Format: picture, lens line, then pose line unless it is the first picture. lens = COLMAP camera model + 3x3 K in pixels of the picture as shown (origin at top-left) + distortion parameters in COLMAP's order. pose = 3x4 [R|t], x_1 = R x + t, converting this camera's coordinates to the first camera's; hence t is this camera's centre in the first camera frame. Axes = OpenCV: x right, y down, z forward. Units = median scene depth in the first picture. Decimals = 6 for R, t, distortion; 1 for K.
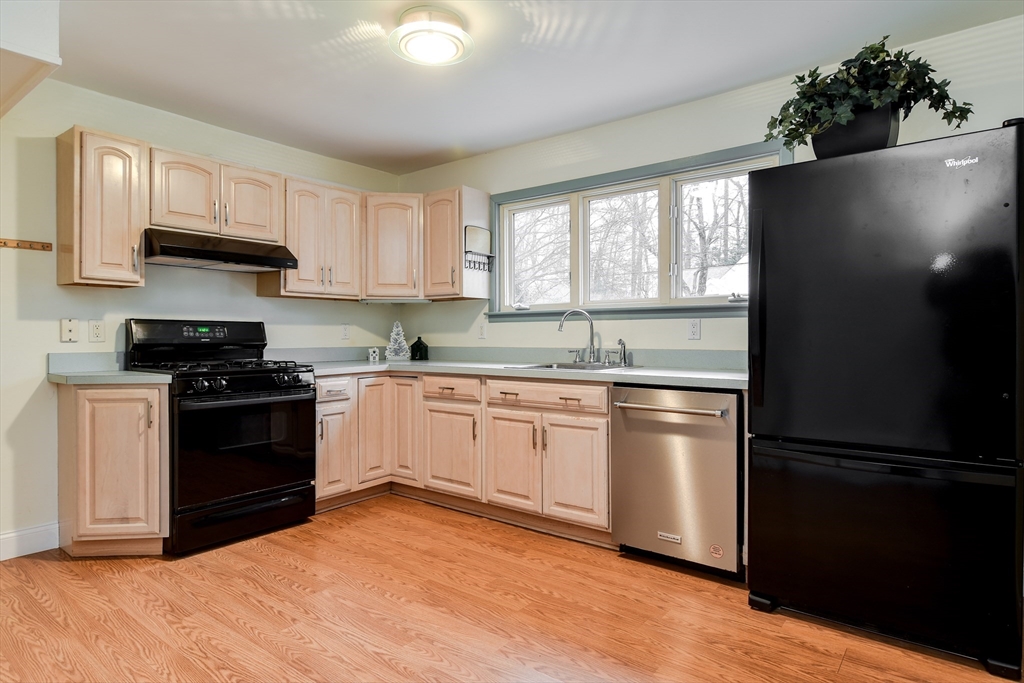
lens RADIAL K [[570.6, 0, 515.9], [0, 570.6, 339.8], [0, 0, 1]] dist [0.007523, -0.006864]
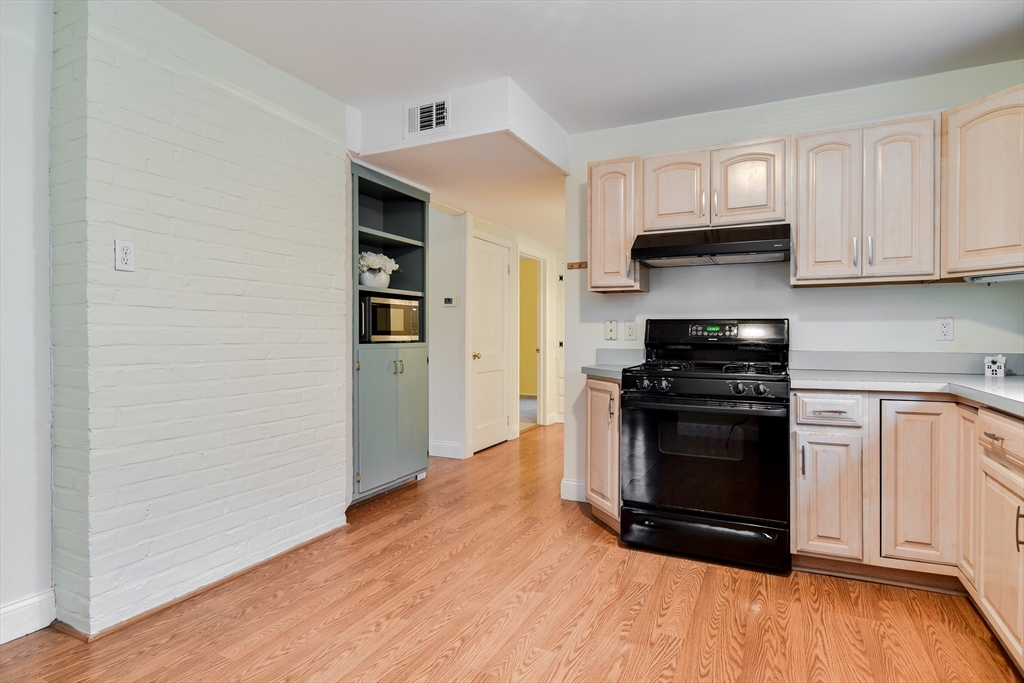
lens RADIAL K [[557.4, 0, 512.0], [0, 557.4, 341.5], [0, 0, 1]] dist [0.005282, -0.007665]
pose [[0.201946, 0.014366, -0.979291, 0.323837], [-0.008344, 0.999881, 0.012948, -0.005900], [0.979361, 0.005556, 0.202042, 0.522633]]
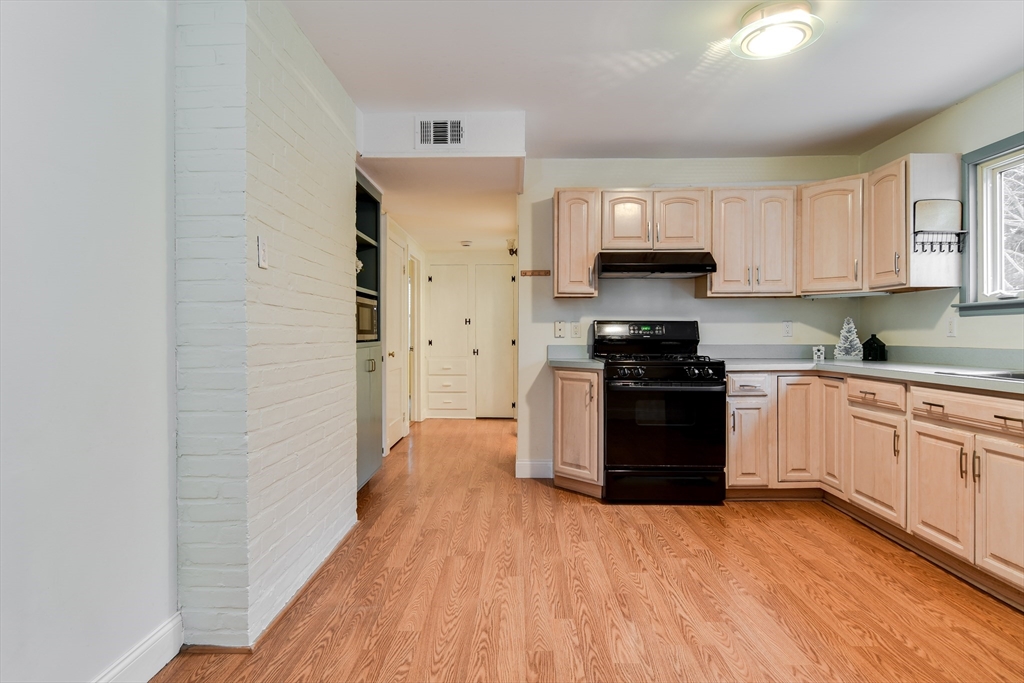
lens RADIAL K [[570.6, 0, 515.9], [0, 570.6, 339.8], [0, 0, 1]] dist [0.007523, -0.006864]
pose [[0.604804, 0.009830, -0.796313, 0.282502], [-0.005355, 0.999951, 0.008276, -0.001804], [0.796356, -0.000741, 0.604828, 0.039553]]
